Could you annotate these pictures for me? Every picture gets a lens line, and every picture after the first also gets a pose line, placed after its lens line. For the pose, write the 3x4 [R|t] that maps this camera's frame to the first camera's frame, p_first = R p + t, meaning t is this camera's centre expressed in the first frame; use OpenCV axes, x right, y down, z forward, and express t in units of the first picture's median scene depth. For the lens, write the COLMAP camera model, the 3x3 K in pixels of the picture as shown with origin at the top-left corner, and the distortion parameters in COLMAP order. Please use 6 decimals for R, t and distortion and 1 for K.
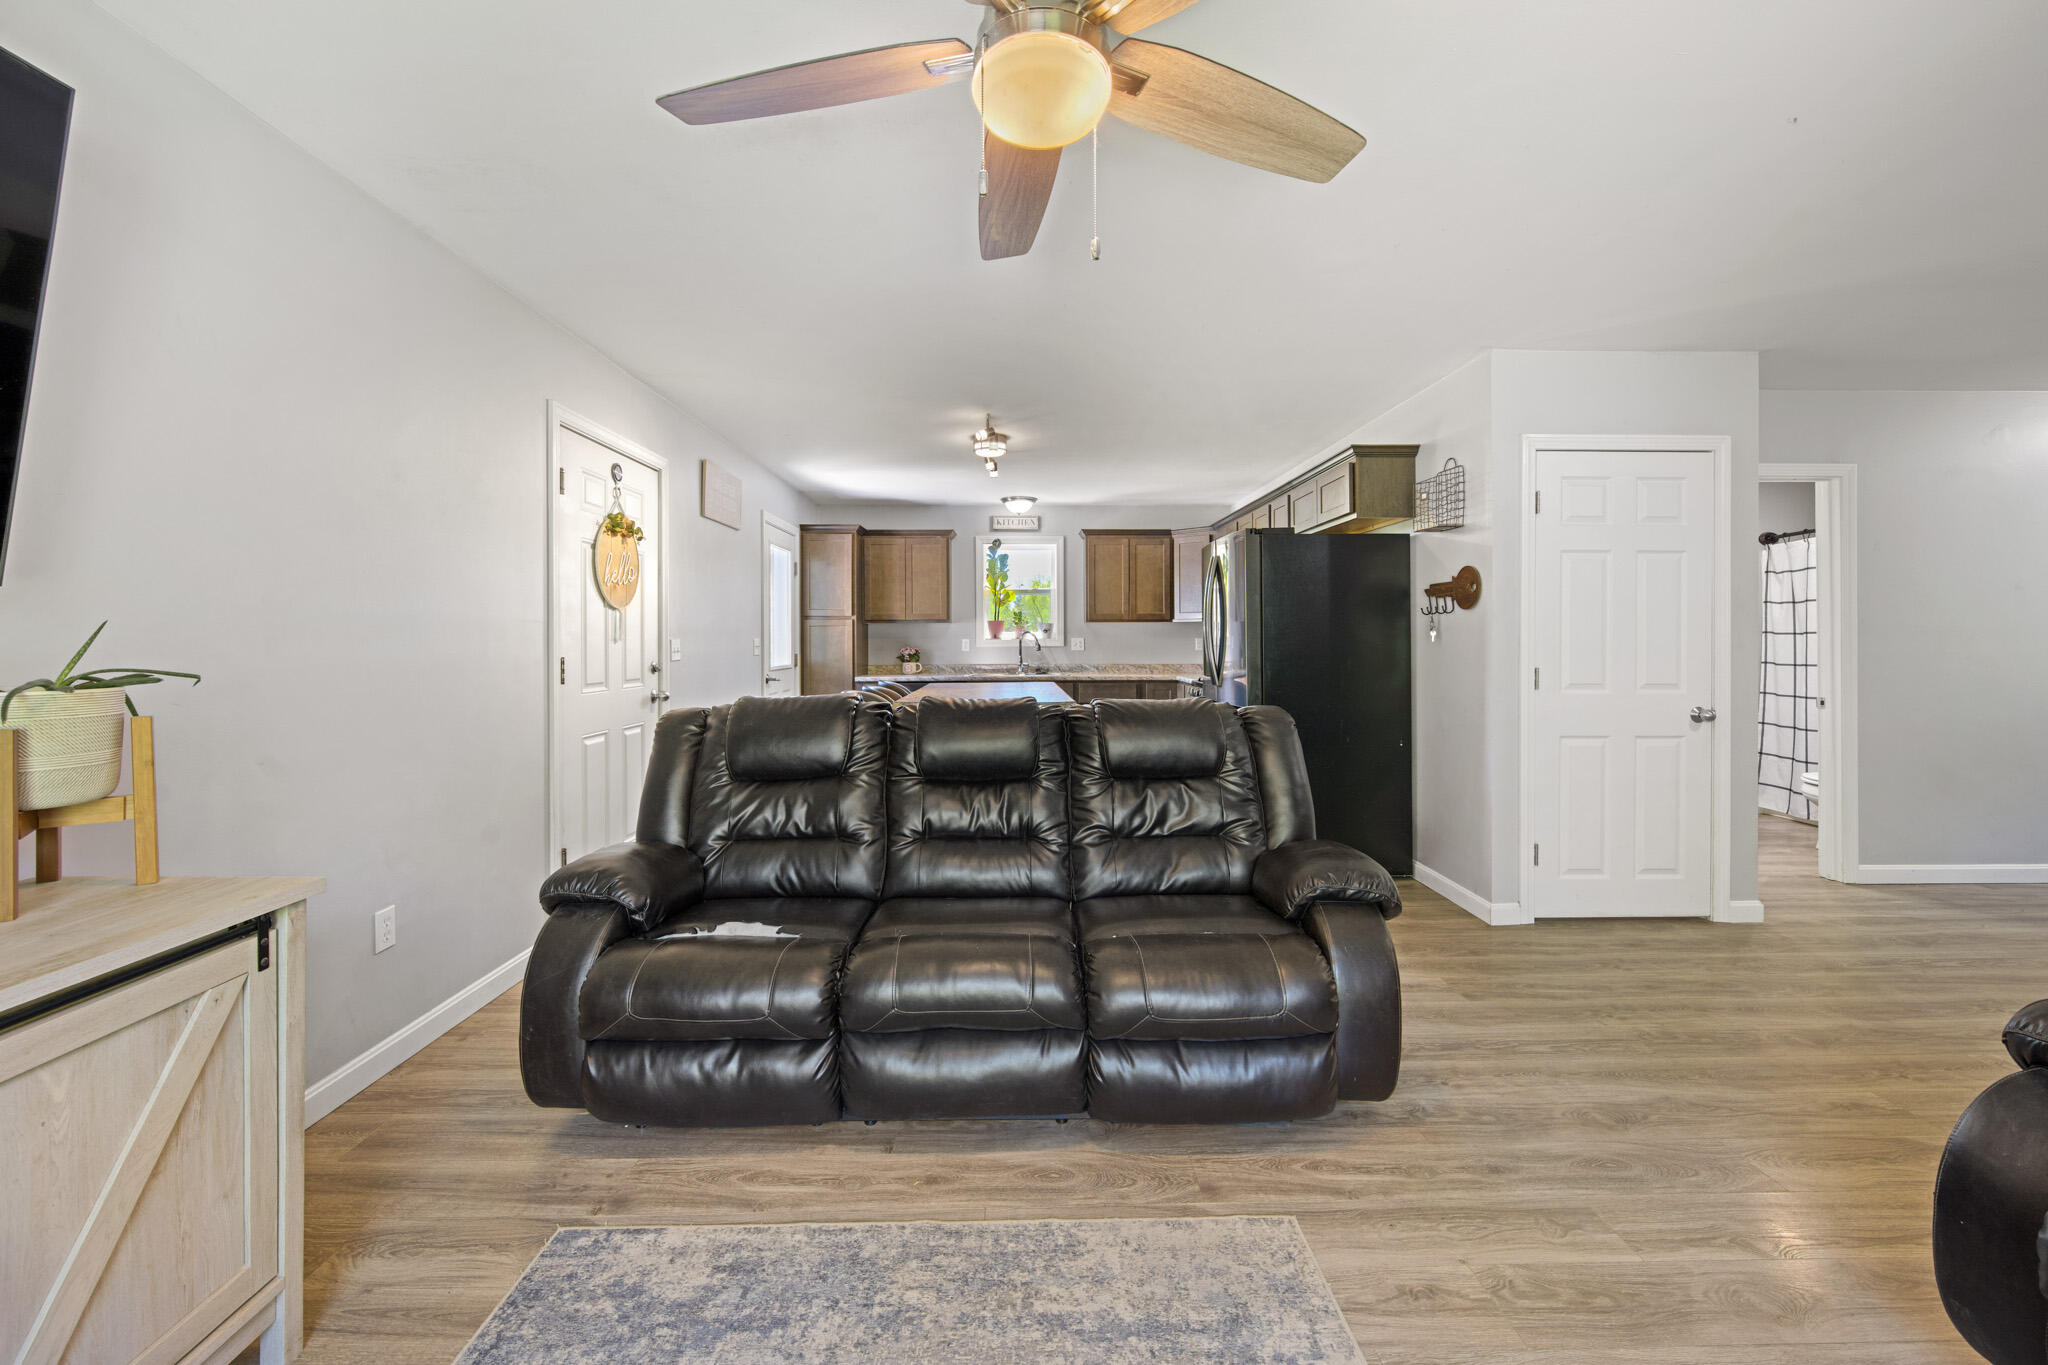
lens RADIAL K [[819.6, 0, 1035.0], [0, 819.6, 641.3], [0, 0, 1]] dist [-0.005295, 0.000849]
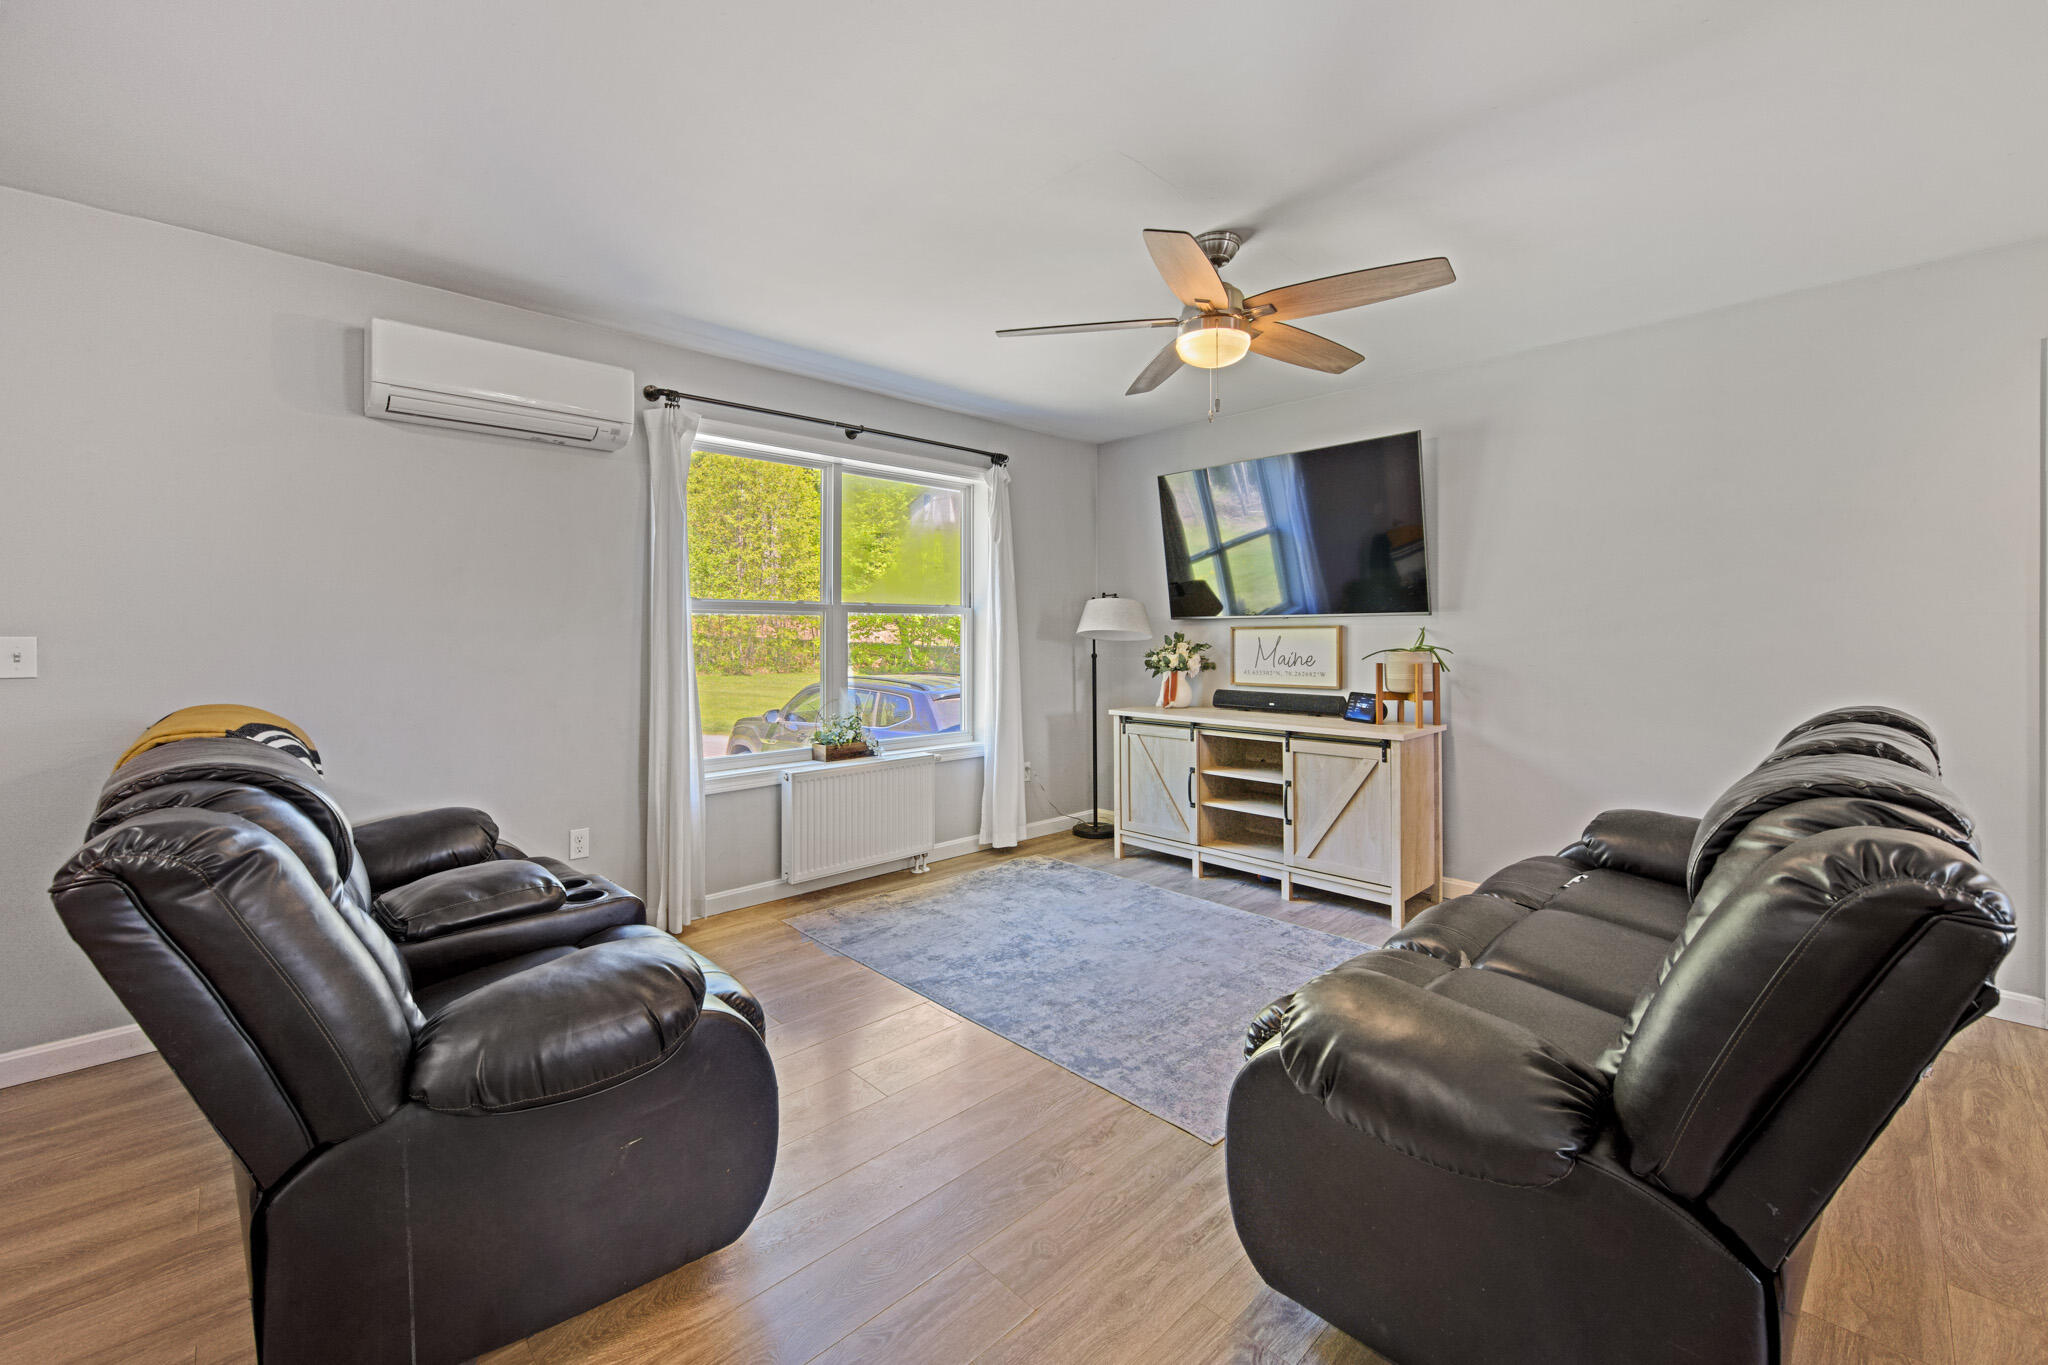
lens RADIAL K [[855.7, 0, 1024.5], [0, 855.7, 633.4], [0, 0, 1]] dist [-0.000086, -0.000005]
pose [[-0.738061, 0.002091, -0.674730, 0.630179], [-0.000716, 0.999992, 0.003881, -0.005193], [0.674733, 0.003348, -0.738054, 0.817093]]
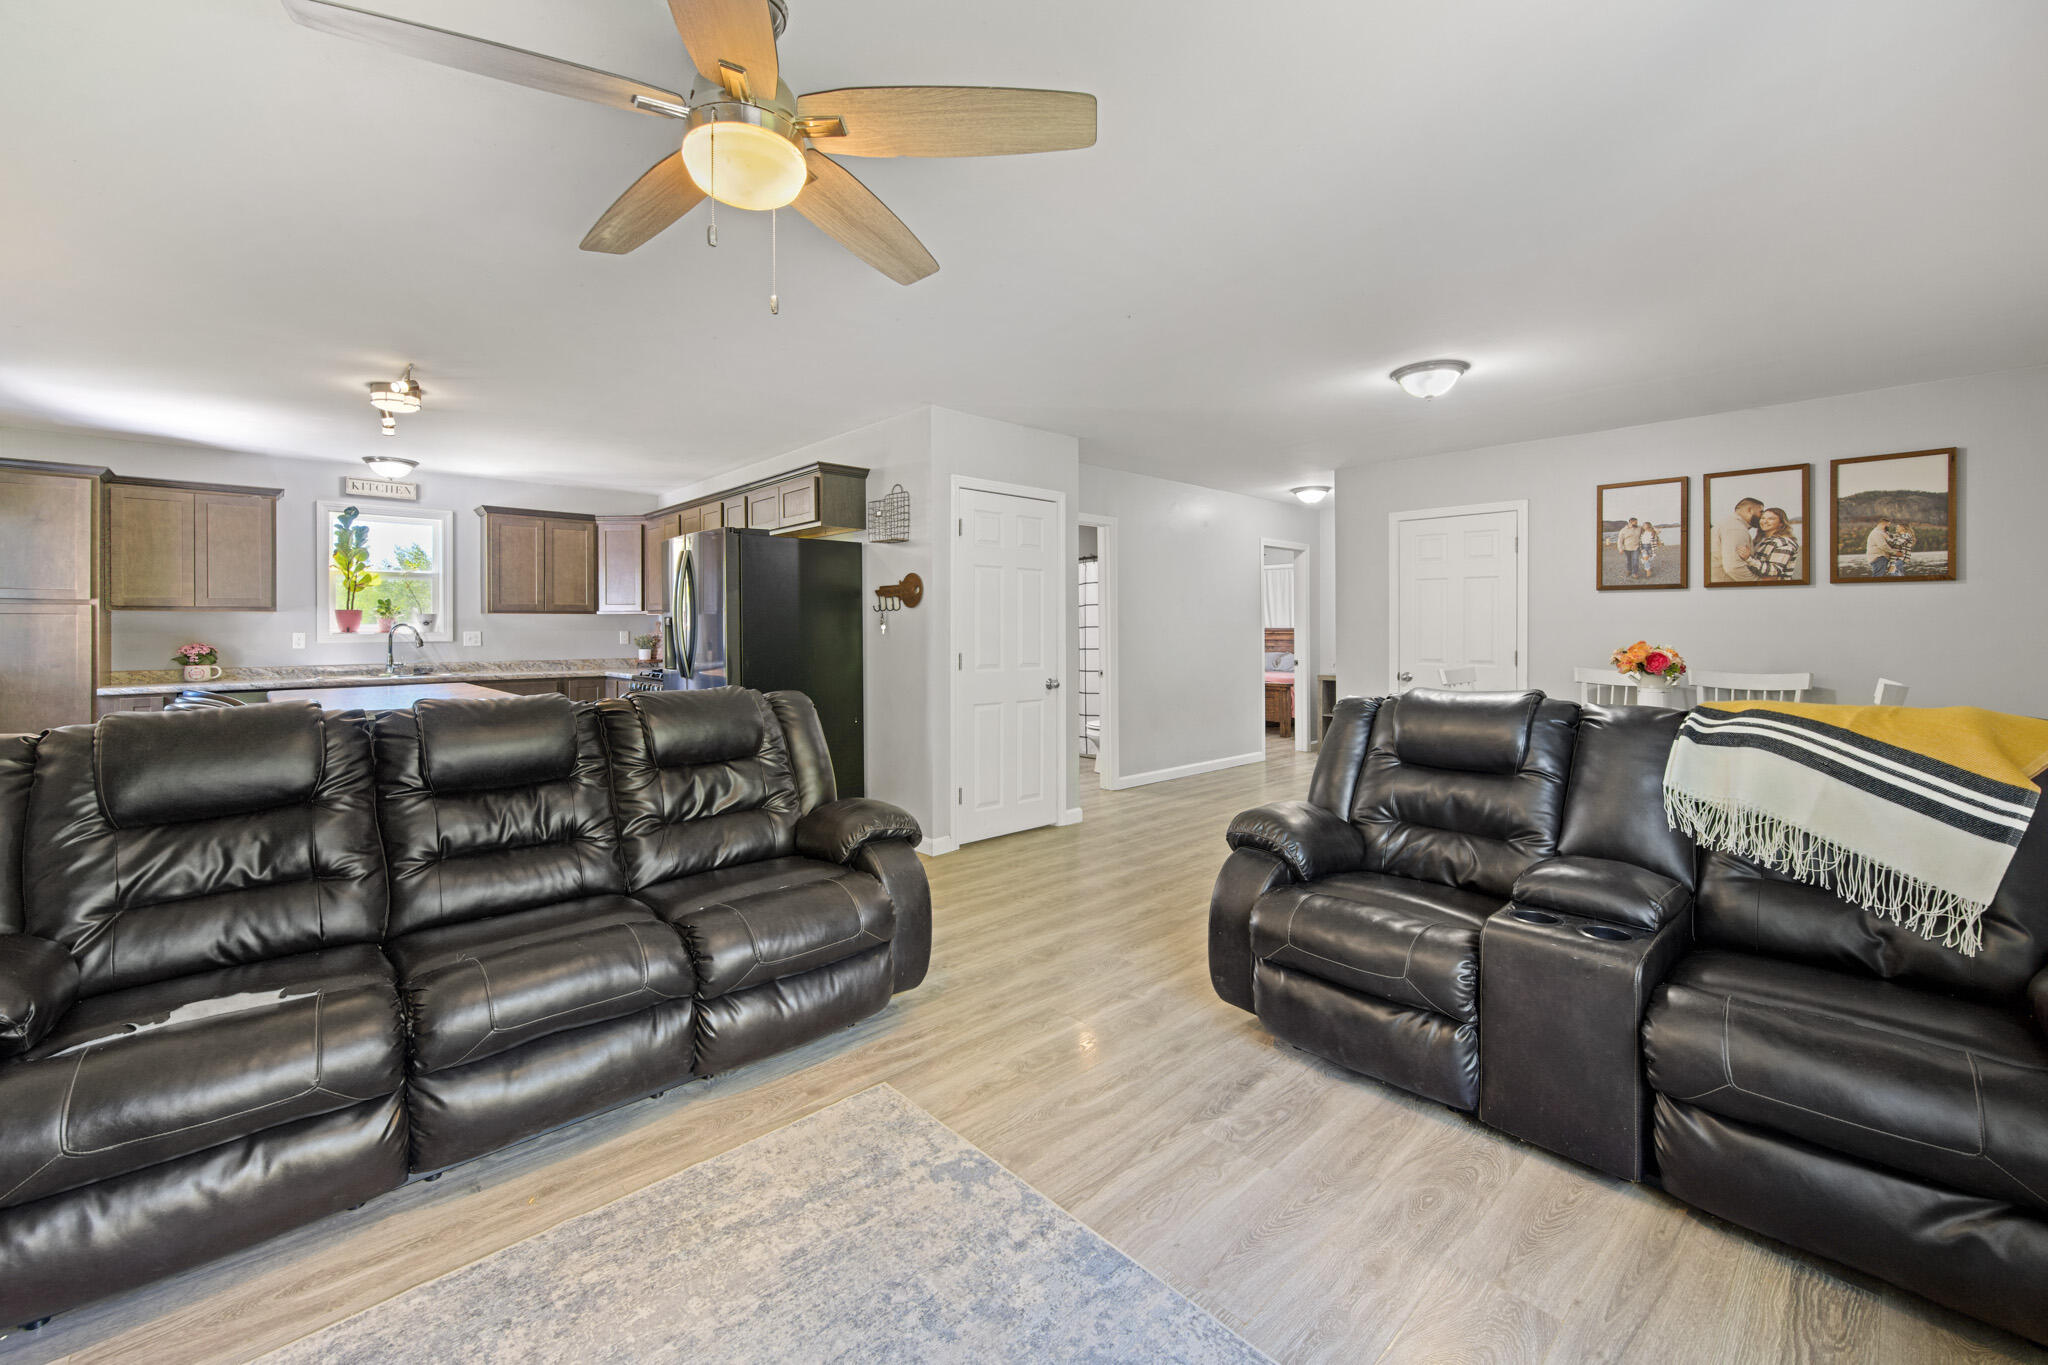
lens RADIAL K [[819.6, 0, 1028.5], [0, 819.6, 629.4], [0, 0, 1]] dist [-0.005295, 0.000849]
pose [[0.746816, -0.000149, 0.665031, -0.176110], [0.004254, 0.999981, -0.004553, 0.000488], [-0.665018, 0.006230, 0.746802, -0.053745]]
